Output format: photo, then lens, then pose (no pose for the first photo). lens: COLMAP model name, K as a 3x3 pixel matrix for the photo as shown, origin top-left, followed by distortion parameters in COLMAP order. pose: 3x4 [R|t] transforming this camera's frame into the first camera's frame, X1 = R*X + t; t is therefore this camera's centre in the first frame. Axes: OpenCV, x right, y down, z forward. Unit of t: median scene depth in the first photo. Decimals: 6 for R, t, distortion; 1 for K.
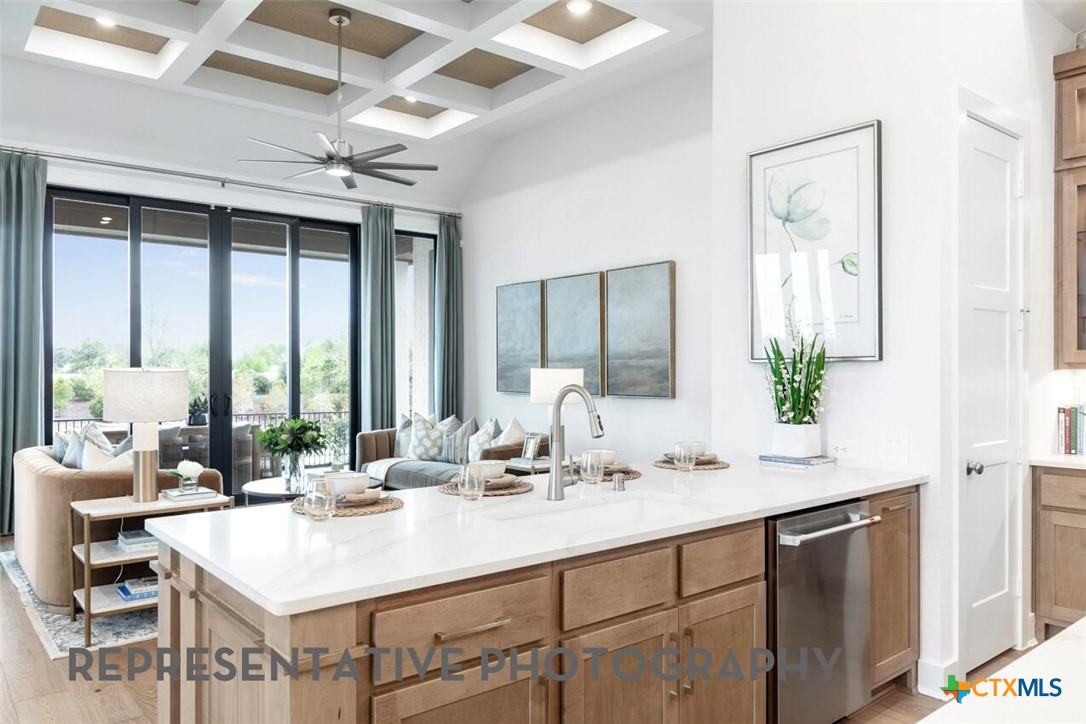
lens RADIAL K [[783.1, 0, 538.3], [0, 783.1, 371.8], [0, 0, 1]] dist [-0.000761, 0.003552]
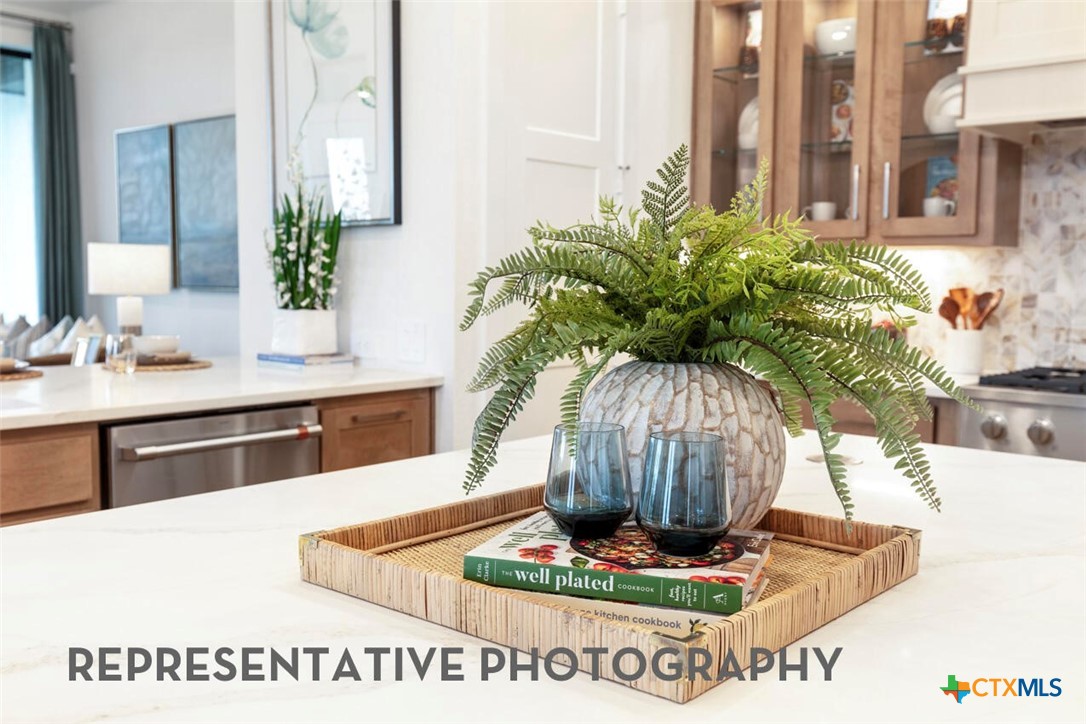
lens RADIAL K [[1058.5, 0, 551.9], [0, 1058.5, 371.0], [0, 0, 1]] dist [0.013296, 0.000000]
pose [[0.984861, 0.000551, 0.173347, 0.250613], [-0.015868, 0.996083, 0.086987, 0.021191], [-0.172620, -0.088421, 0.981012, -0.015323]]
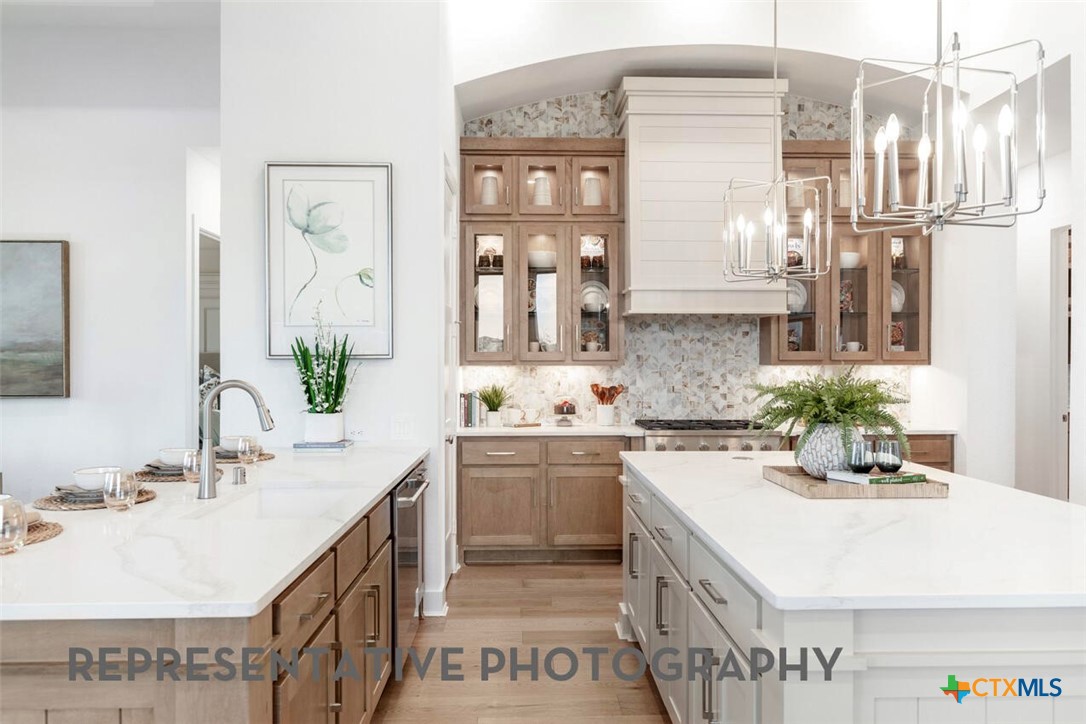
lens RADIAL K [[783.1, 0, 558.0], [0, 783.1, 372.2], [0, 0, 1]] dist [-0.000761, 0.003552]
pose [[0.602090, -0.005542, 0.798409, -0.242246], [-0.000047, 0.999976, 0.006976, -0.000601], [-0.798428, -0.004237, 0.602075, 0.028081]]
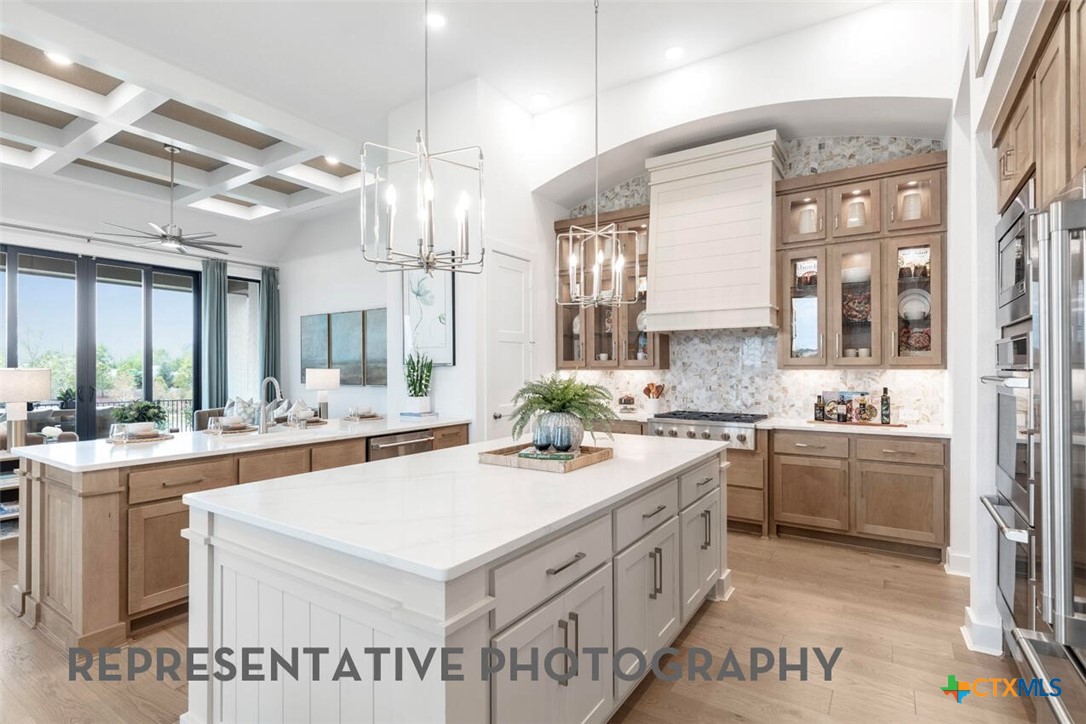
lens RADIAL K [[544.9, 0, 550.7], [0, 544.9, 366.4], [0, 0, 1]] dist [0.002380, -0.000741]
pose [[0.955331, 0.003167, 0.295520, 0.156385], [-0.000973, 0.999971, -0.007571, -0.000960], [-0.295535, 0.006945, 0.955307, -0.287631]]
